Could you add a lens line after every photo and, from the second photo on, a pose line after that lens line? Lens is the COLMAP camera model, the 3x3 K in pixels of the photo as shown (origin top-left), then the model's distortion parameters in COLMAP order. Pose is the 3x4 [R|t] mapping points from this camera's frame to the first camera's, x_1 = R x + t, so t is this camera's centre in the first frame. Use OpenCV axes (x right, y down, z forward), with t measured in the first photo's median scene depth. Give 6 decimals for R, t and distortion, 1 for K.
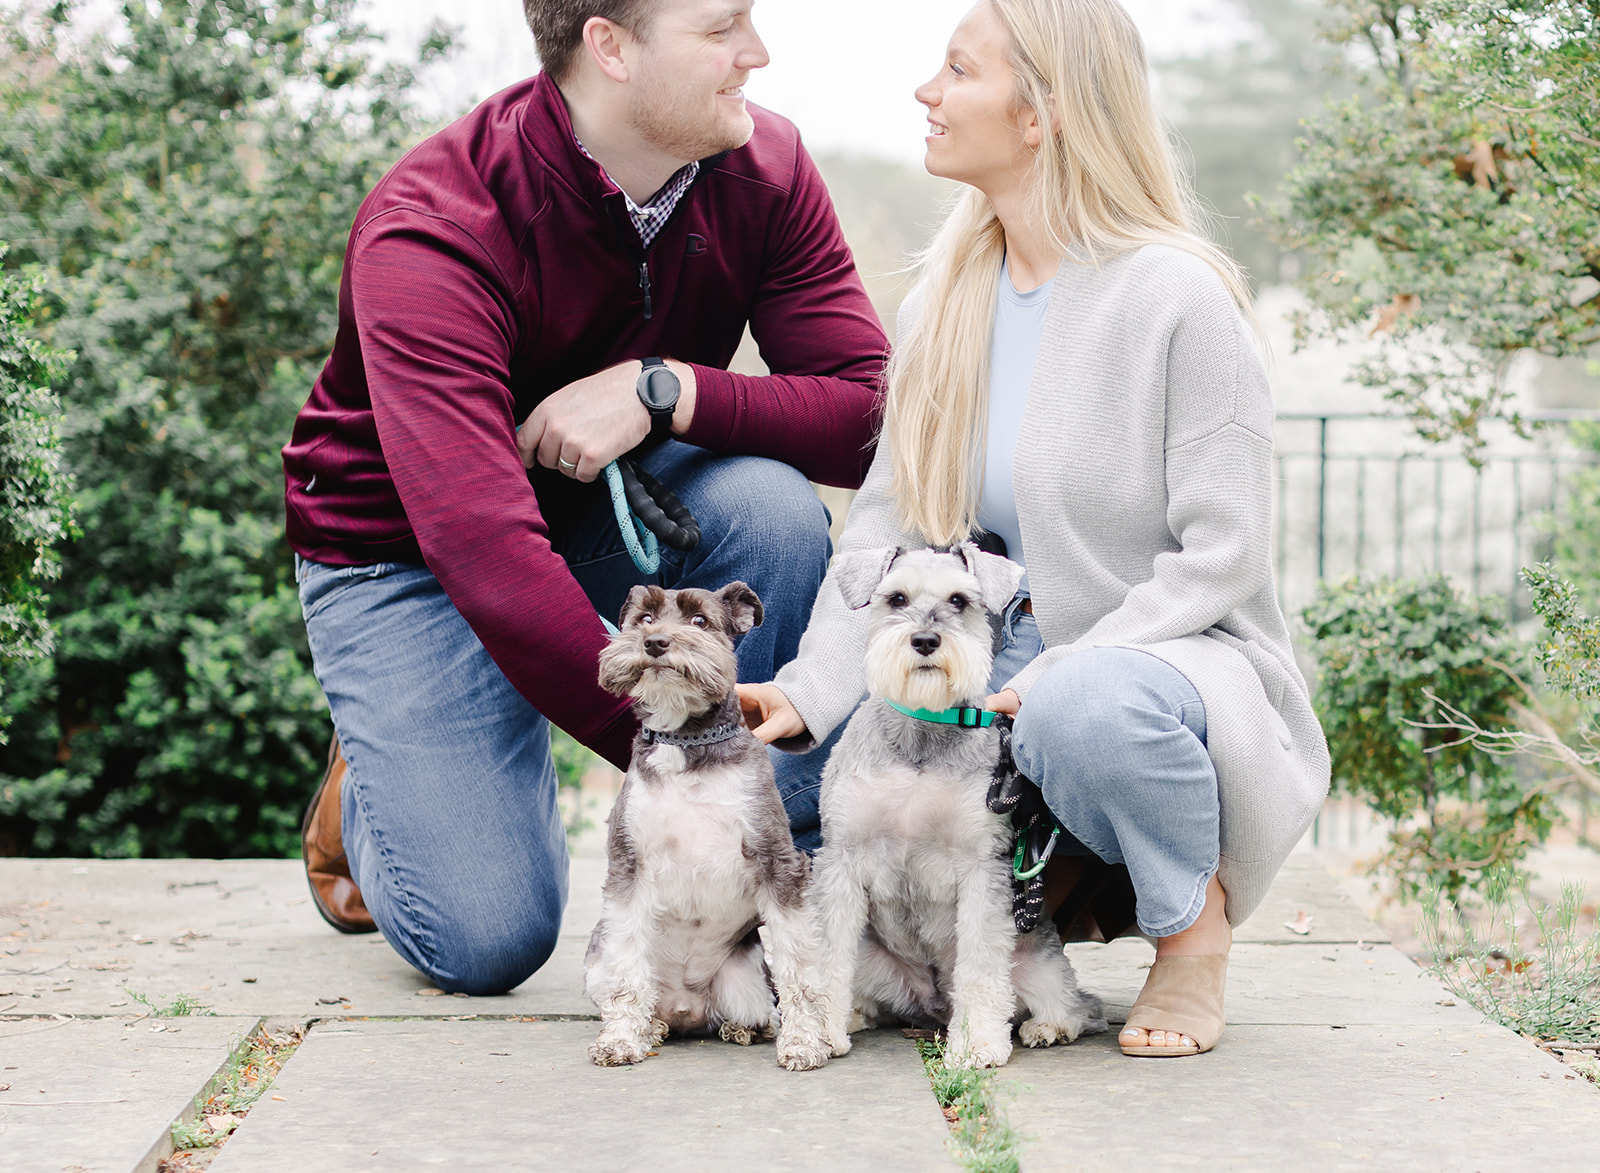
lens RADIAL K [[3064.2, 0, 1084.2], [0, 3064.2, 672.1], [0, 0, 1]] dist [0.075742, -0.197489]
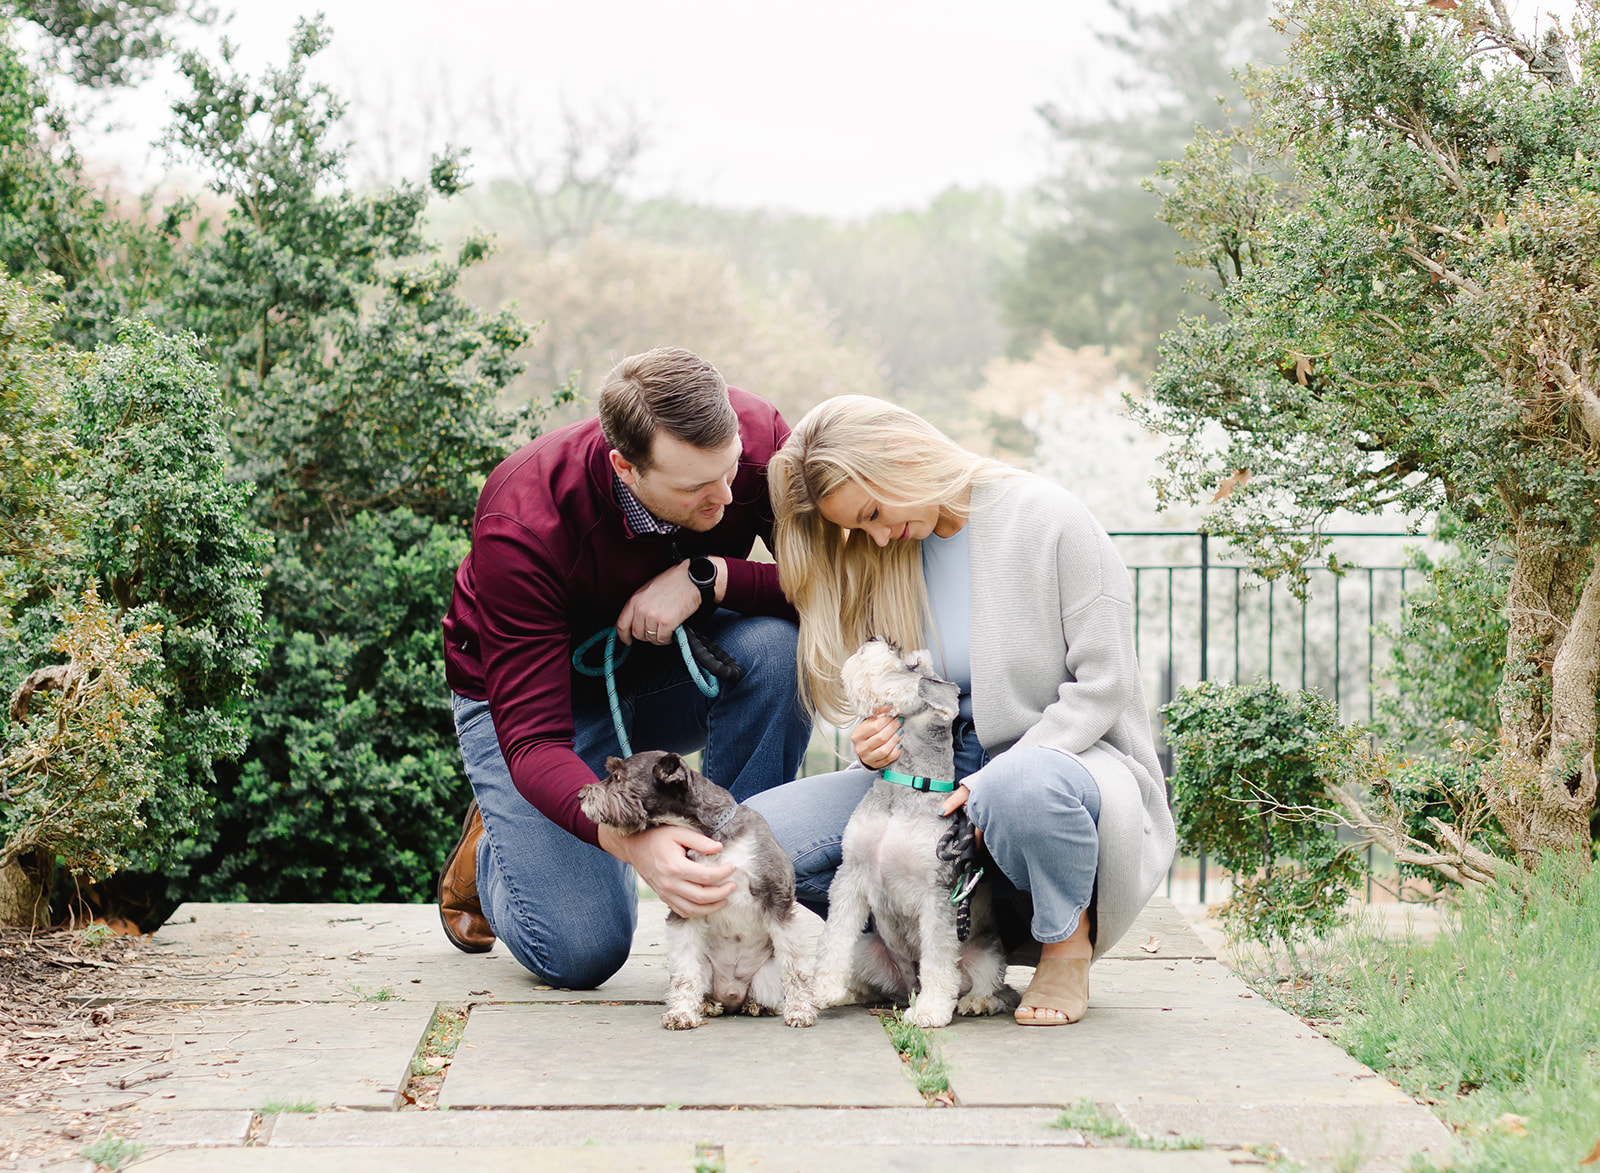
lens RADIAL K [[3339.7, 0, 1006.1], [0, 3339.7, 493.1], [0, 0, 1]] dist [0.022387, -0.007618]
pose [[0.999990, -0.003784, -0.002245, 0.007471], [0.003612, 0.997377, -0.072298, -0.009821], [0.002513, 0.072289, 0.997381, -0.408235]]
